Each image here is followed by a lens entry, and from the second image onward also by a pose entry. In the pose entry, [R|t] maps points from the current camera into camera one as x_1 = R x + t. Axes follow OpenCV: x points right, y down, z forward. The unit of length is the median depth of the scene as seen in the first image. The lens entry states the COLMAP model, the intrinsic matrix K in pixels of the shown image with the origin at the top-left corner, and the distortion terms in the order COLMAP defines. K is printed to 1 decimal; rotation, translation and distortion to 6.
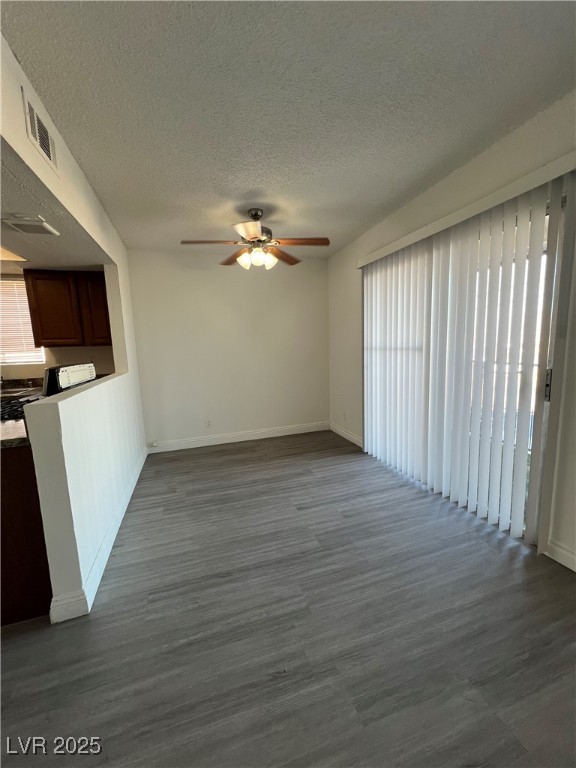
lens RADIAL K [[308.4, 0, 288.0], [0, 308.4, 384.0], [0, 0, 1]] dist [0.000565, 0.000240]
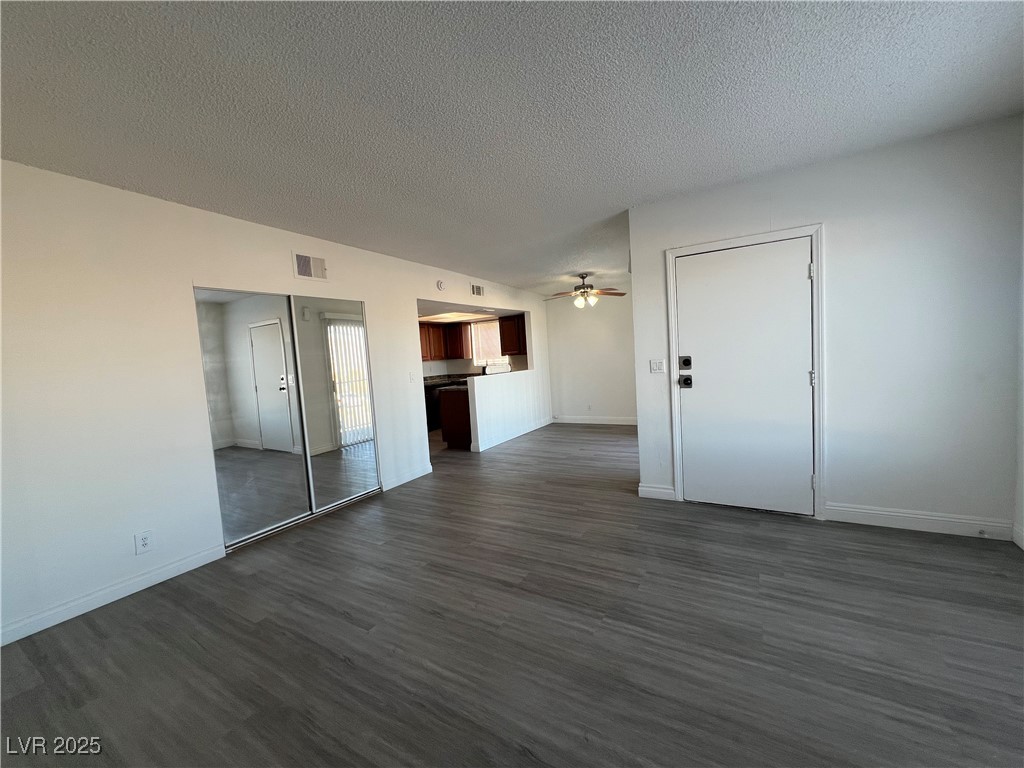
lens RADIAL K [[411.2, 0, 512.0], [0, 411.2, 384.0], [0, 0, 1]] dist [0.000565, 0.000240]
pose [[0.656043, 0.041098, -0.753604, 1.218026], [-0.054408, 0.998494, 0.007088, 0.036404], [0.752760, 0.036352, 0.657290, -0.659219]]
